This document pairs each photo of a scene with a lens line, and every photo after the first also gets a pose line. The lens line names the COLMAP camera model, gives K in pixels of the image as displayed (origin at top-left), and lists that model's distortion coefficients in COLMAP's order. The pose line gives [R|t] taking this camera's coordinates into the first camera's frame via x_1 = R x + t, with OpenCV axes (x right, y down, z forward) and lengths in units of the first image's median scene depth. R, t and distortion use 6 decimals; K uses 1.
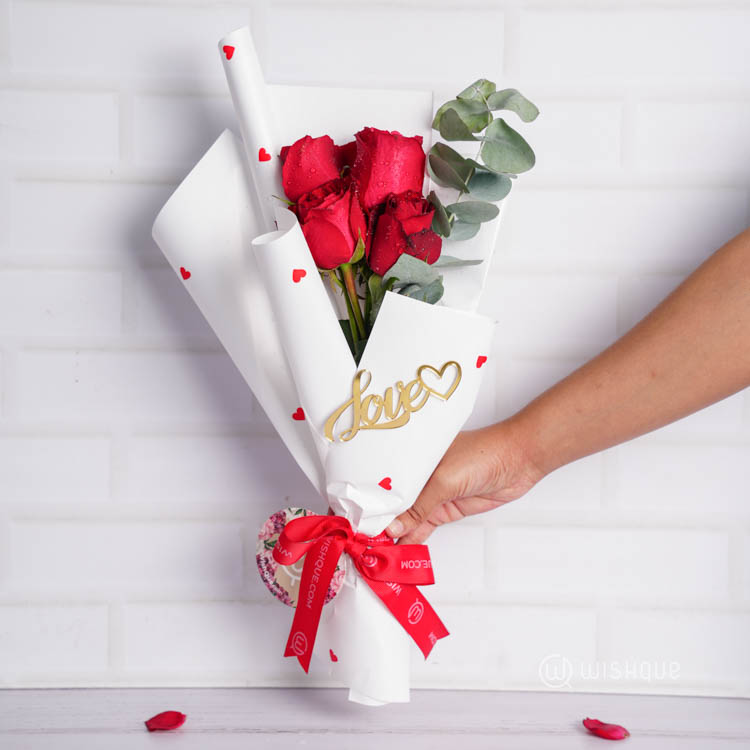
lens RADIAL K [[1604.4, 0, 378.7], [0, 1604.4, 373.4], [0, 0, 1]] dist [-0.066420, 0.000000]
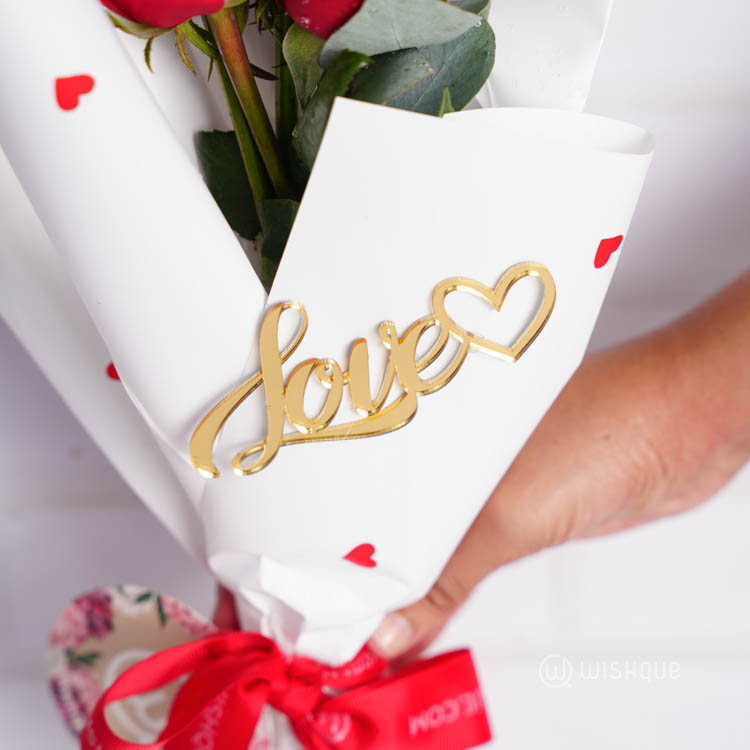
lens RADIAL K [[2325.4, 0, 369.5], [0, 2325.4, 377.0], [0, 0, 1]] dist [0.204122, 0.000000]
pose [[0.998479, -0.055066, 0.002720, 0.007122], [0.051529, 0.949617, 0.309148, -0.142937], [-0.019606, -0.308537, 0.951010, 0.481107]]
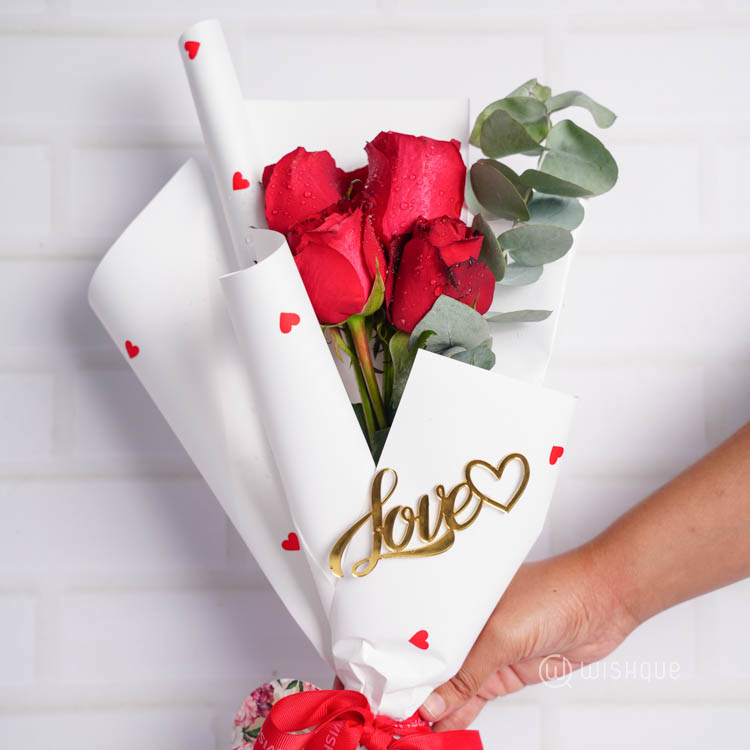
lens RADIAL K [[1234.6, 0, 373.0], [0, 1234.6, 376.3], [0, 0, 1]] dist [0.020257, 0.000000]
pose [[0.999741, -0.016225, 0.015945, -0.021863], [0.018445, 0.988409, -0.150691, 0.036749], [-0.013315, 0.150947, 0.988452, 0.463441]]
